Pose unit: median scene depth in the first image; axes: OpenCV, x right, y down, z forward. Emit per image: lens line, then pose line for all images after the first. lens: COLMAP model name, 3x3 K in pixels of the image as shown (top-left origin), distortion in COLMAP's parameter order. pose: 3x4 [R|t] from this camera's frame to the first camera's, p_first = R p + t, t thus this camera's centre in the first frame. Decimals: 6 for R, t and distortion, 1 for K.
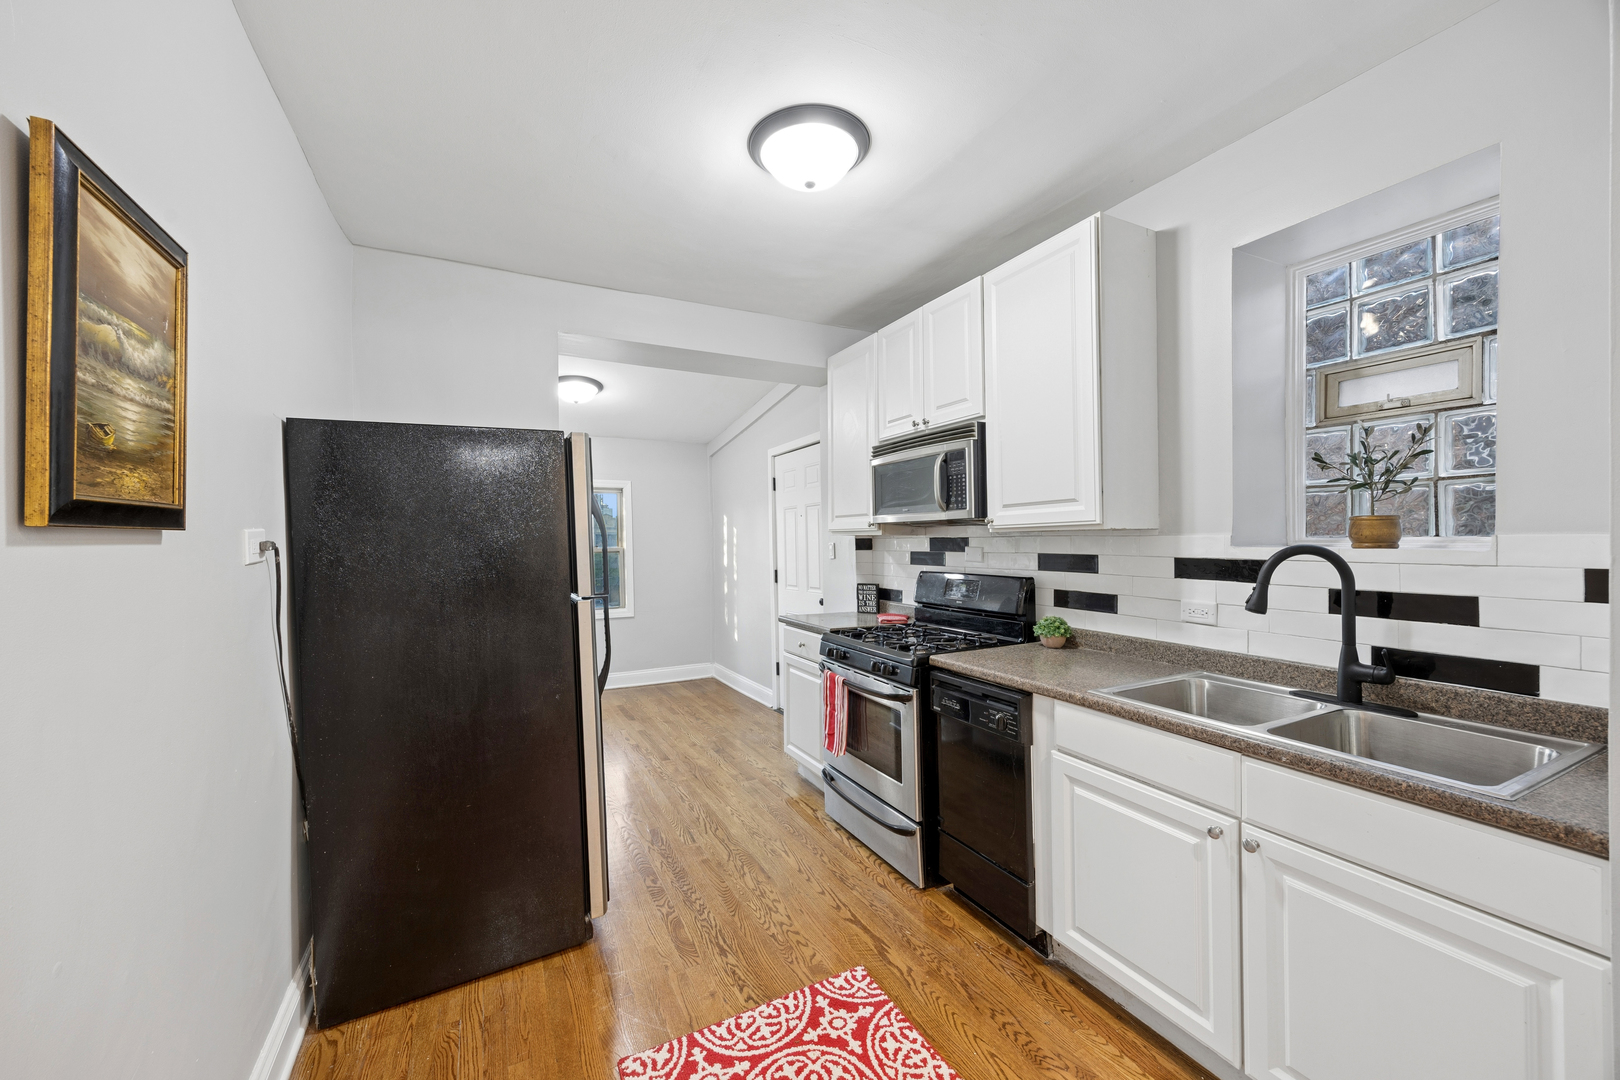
lens RADIAL K [[601.9, 0, 810.0], [0, 601.9, 540.0], [0, 0, 1]] dist [0.000128, 0.000032]
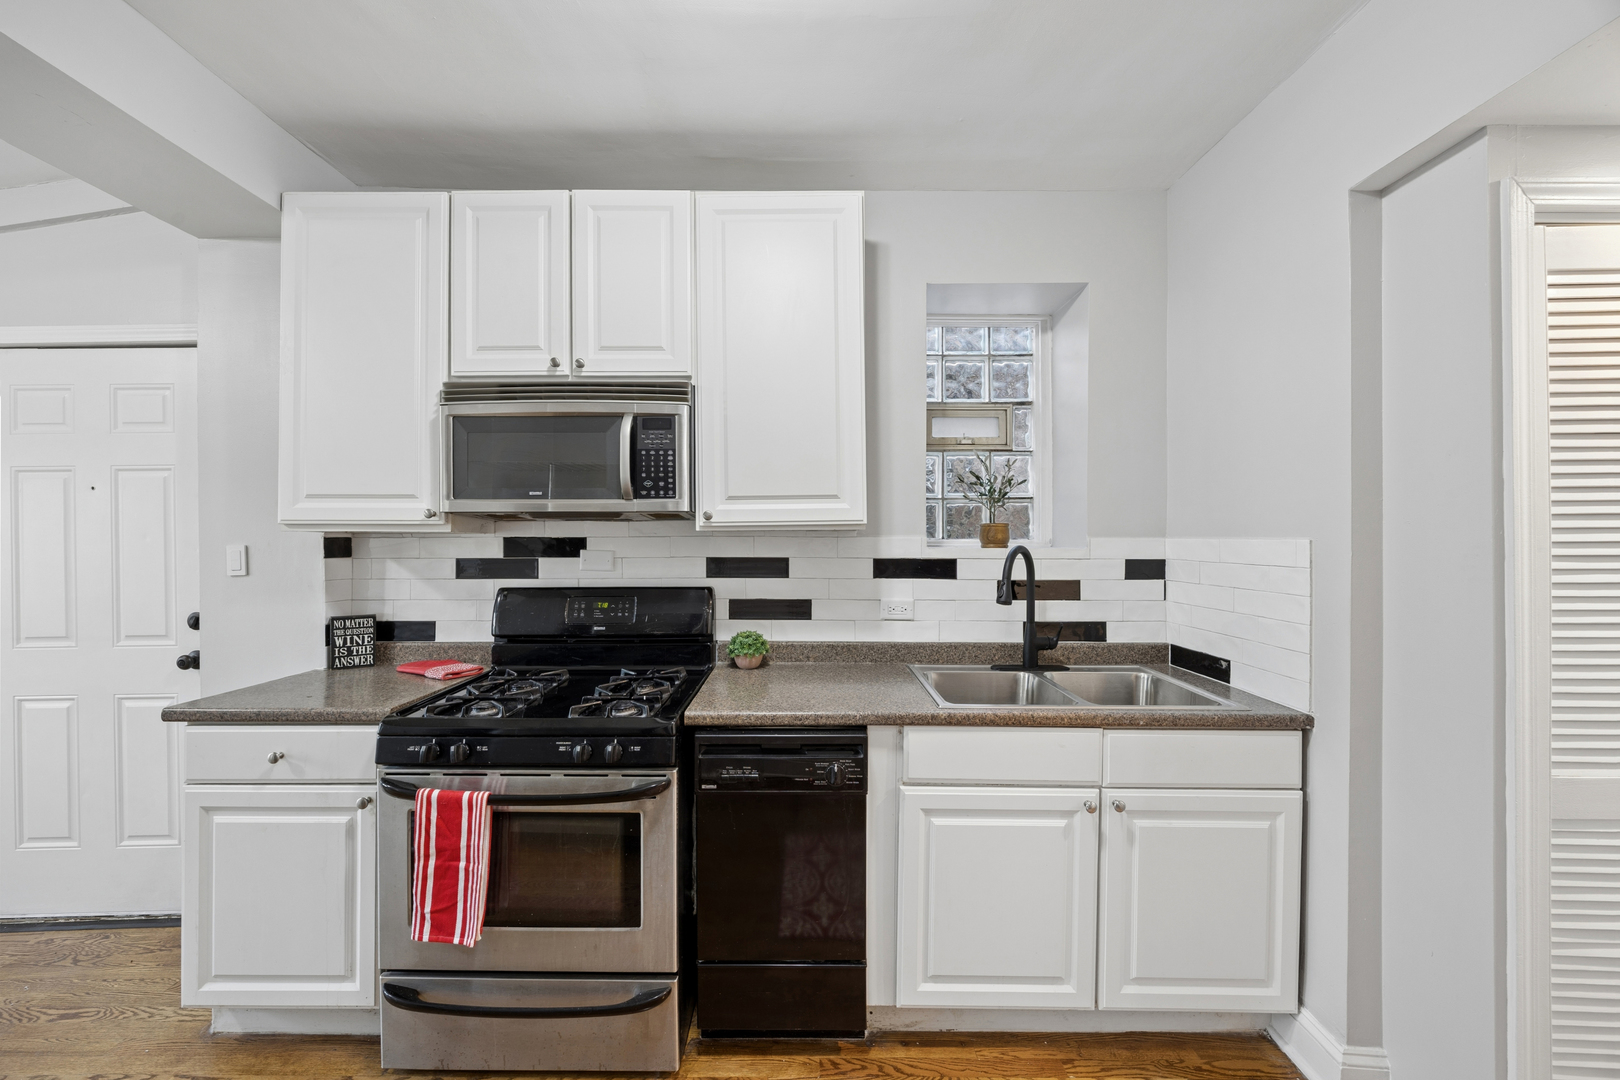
lens RADIAL K [[612.8, 0, 807.9], [0, 612.8, 532.3], [0, 0, 1]] dist [-0.000832, -0.000288]
pose [[0.479671, 0.014717, 0.877325, -0.328605], [-0.002153, 0.999876, -0.015595, 0.000857], [-0.877446, 0.005592, 0.479643, 0.529669]]
